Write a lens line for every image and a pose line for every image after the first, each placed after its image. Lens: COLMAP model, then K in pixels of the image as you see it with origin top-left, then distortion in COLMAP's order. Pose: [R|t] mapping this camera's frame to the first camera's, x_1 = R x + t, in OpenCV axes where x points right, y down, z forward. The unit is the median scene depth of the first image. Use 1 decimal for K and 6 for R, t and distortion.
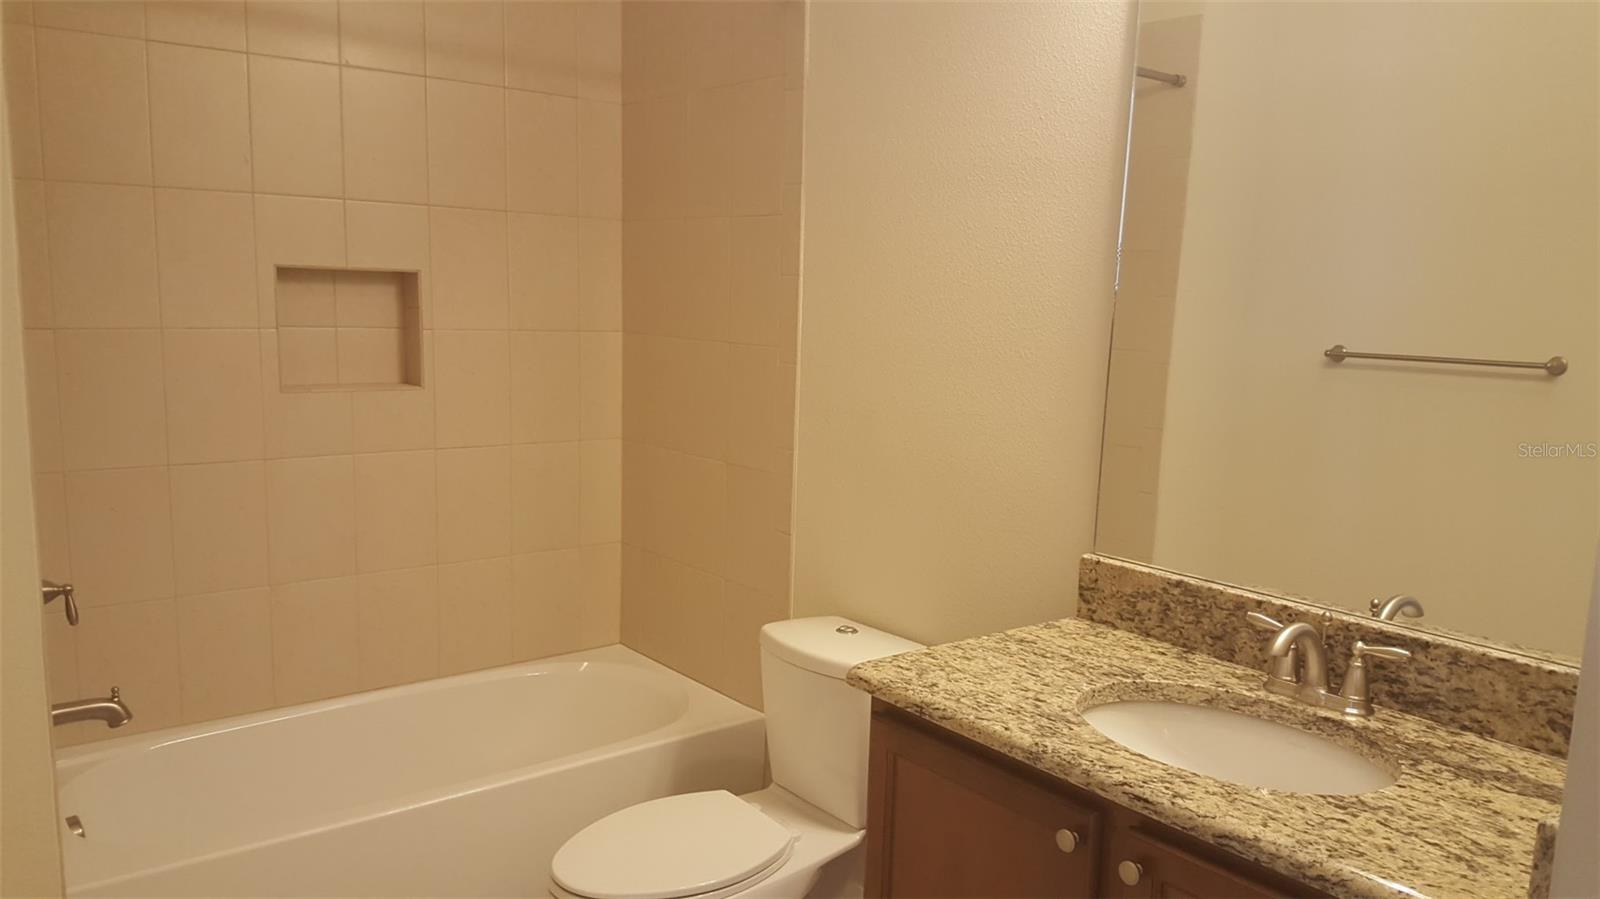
lens RADIAL K [[1188.5, 0, 800.6], [0, 1188.5, 481.1], [0, 0, 1]] dist [0.110148, -0.179998]
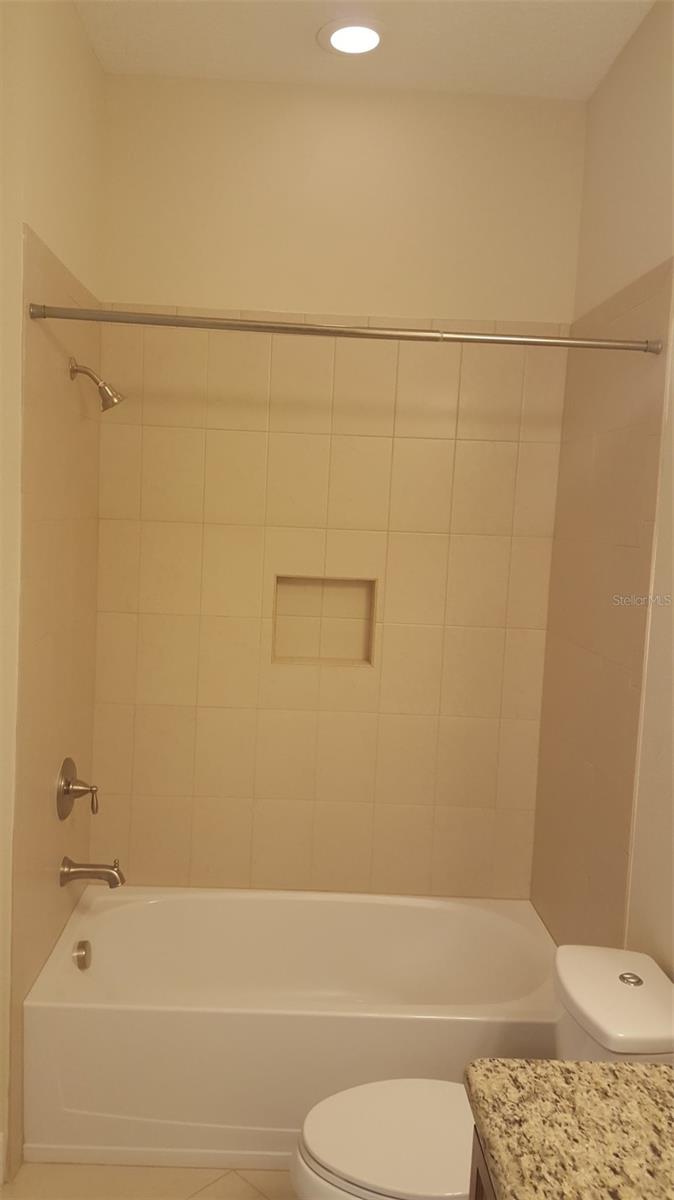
lens RADIAL K [[893.4, 0, 260.7], [0, 893.4, 598.5], [0, 0, 1]] dist [0.111709, -0.121654]
pose [[0.794966, 0.055813, -0.604081, 0.375091], [-0.114129, 0.991738, -0.058563, -0.170618], [0.595822, 0.115499, 0.794768, 0.298202]]
